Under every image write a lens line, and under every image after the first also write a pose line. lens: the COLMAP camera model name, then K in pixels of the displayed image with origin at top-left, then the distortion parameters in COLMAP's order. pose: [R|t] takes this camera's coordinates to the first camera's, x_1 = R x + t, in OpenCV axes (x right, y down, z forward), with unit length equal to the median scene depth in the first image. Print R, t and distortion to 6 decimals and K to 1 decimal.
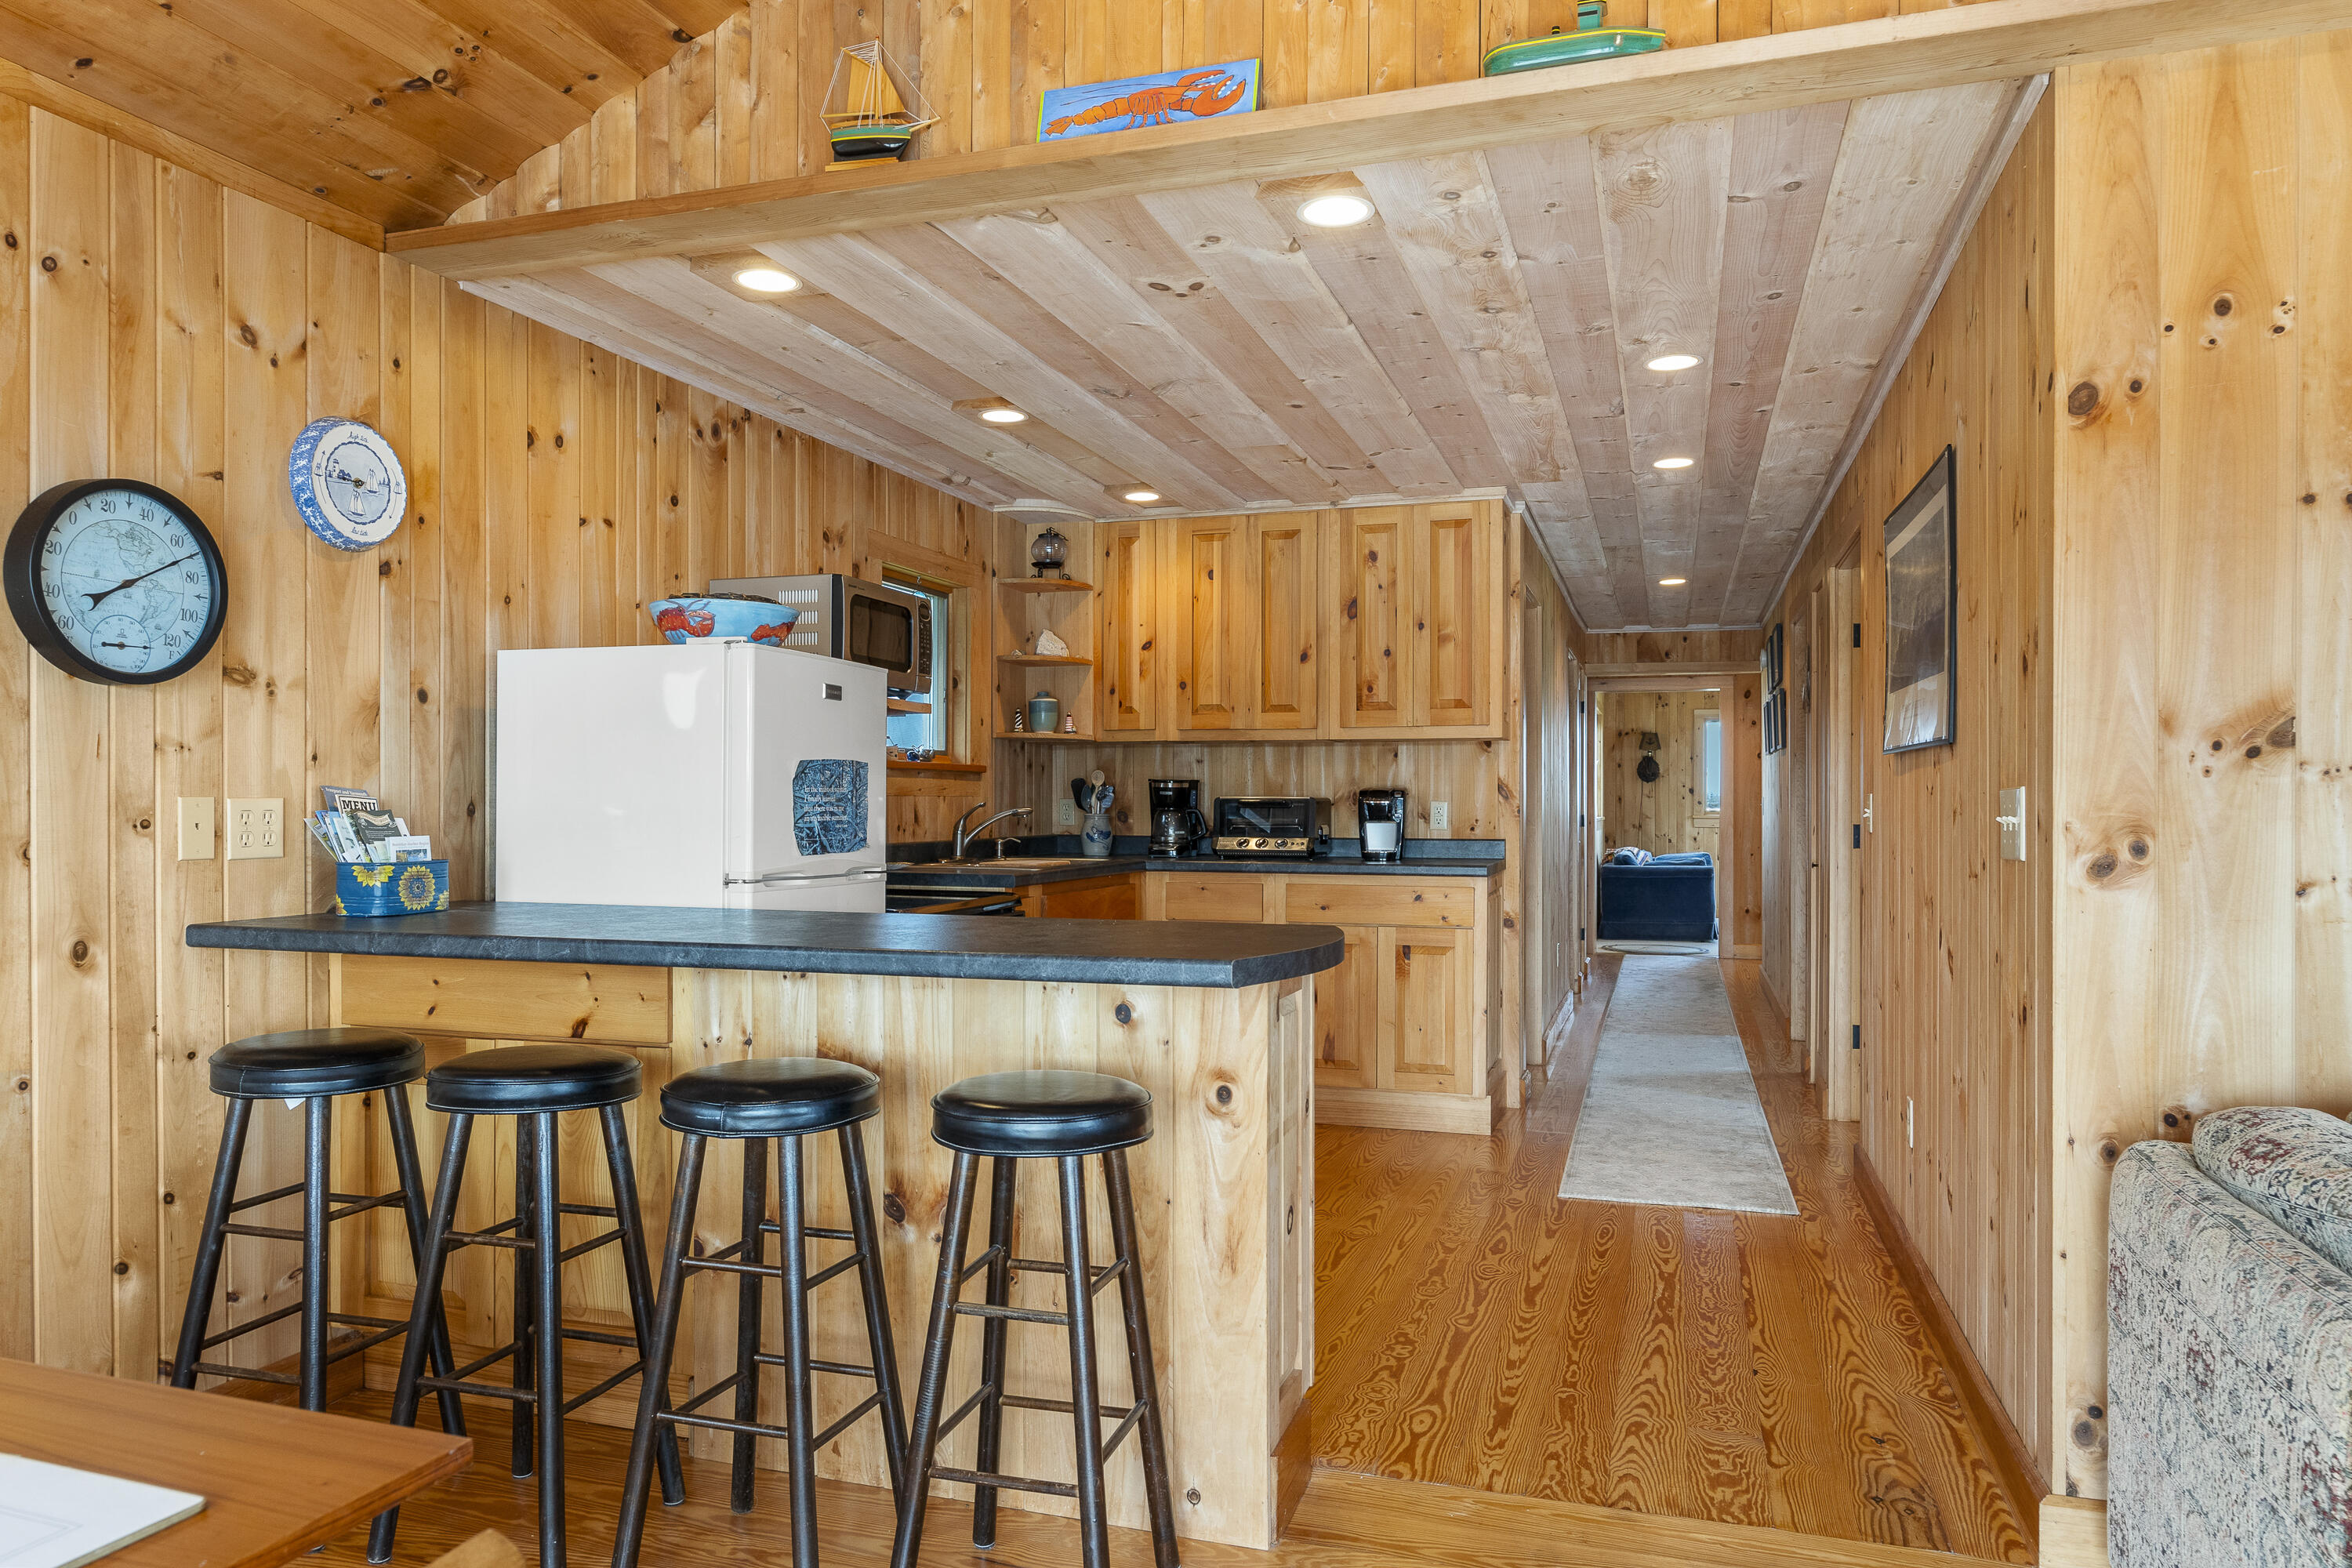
lens RADIAL K [[1549.2, 0, 1169.5], [0, 1549.2, 808.5], [0, 0, 1]] dist [-0.001839, 0.004783]
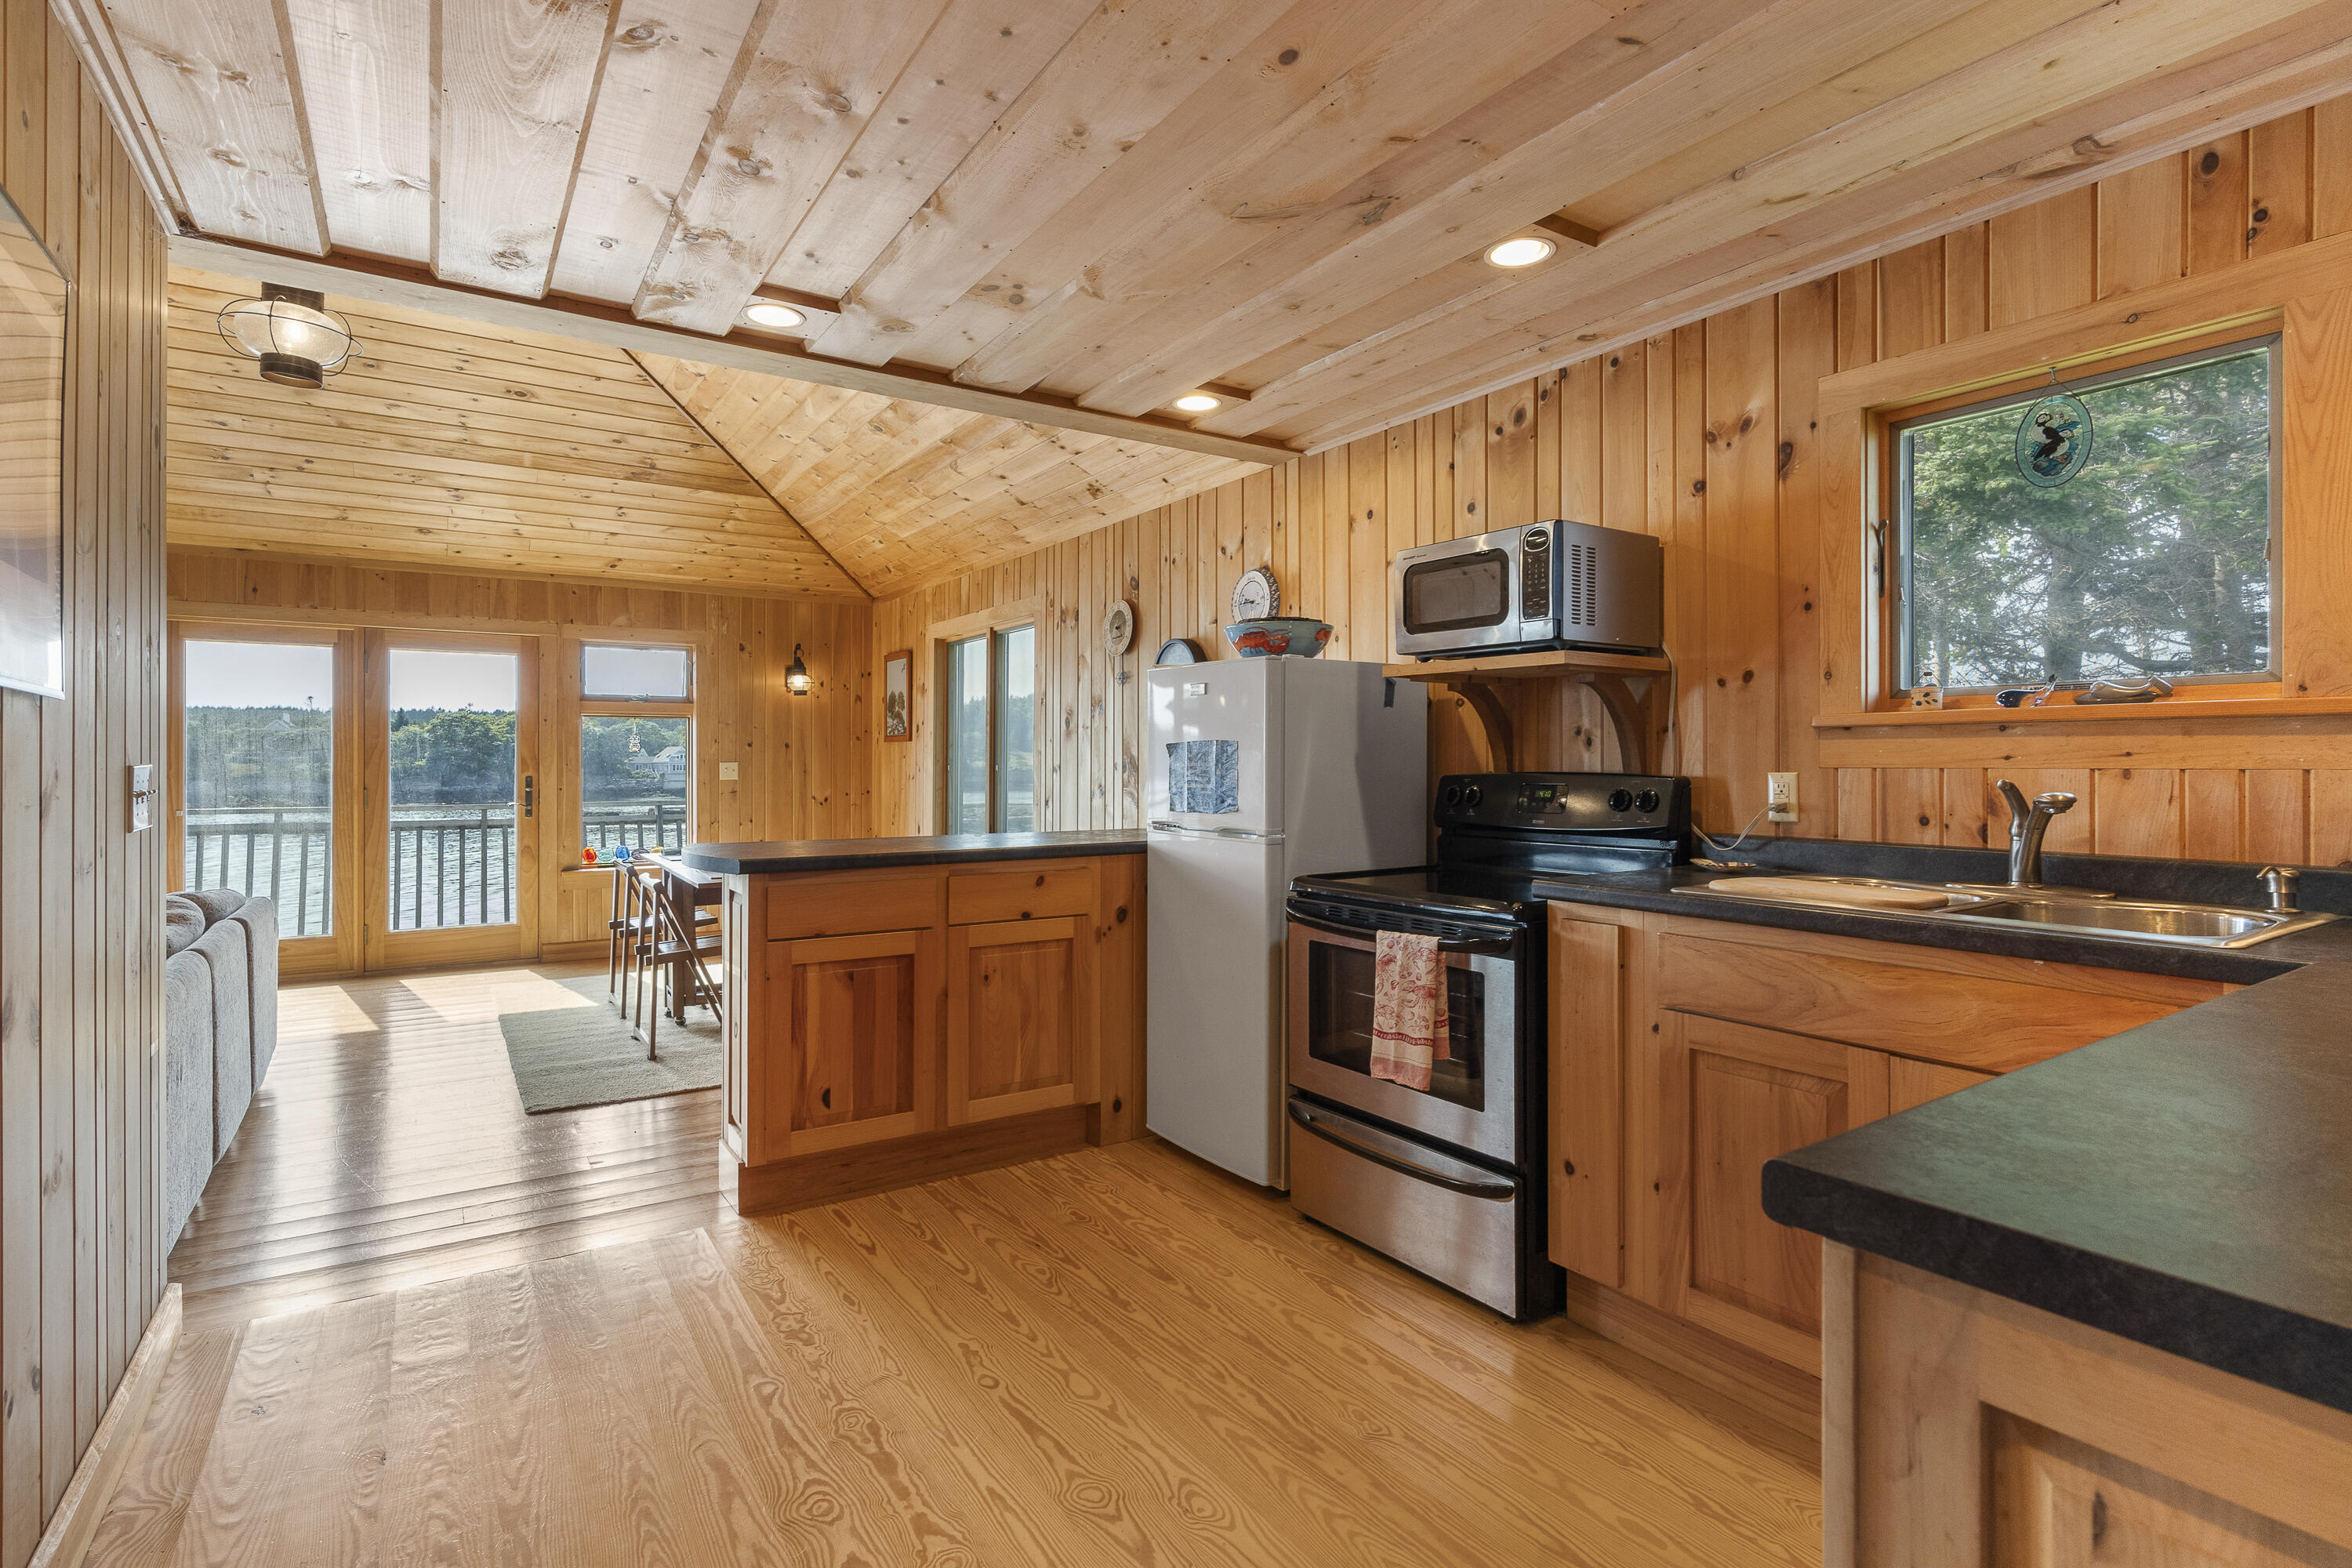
lens RADIAL K [[1122.5, 0, 1169.8], [0, 1122.5, 763.3], [0, 0, 1]] dist [-0.010118, 0.000853]
pose [[-0.626731, -0.000105, -0.779236, 0.323139], [-0.003415, 0.999991, 0.002612, -0.009291], [0.779228, 0.004298, -0.626725, 0.947364]]
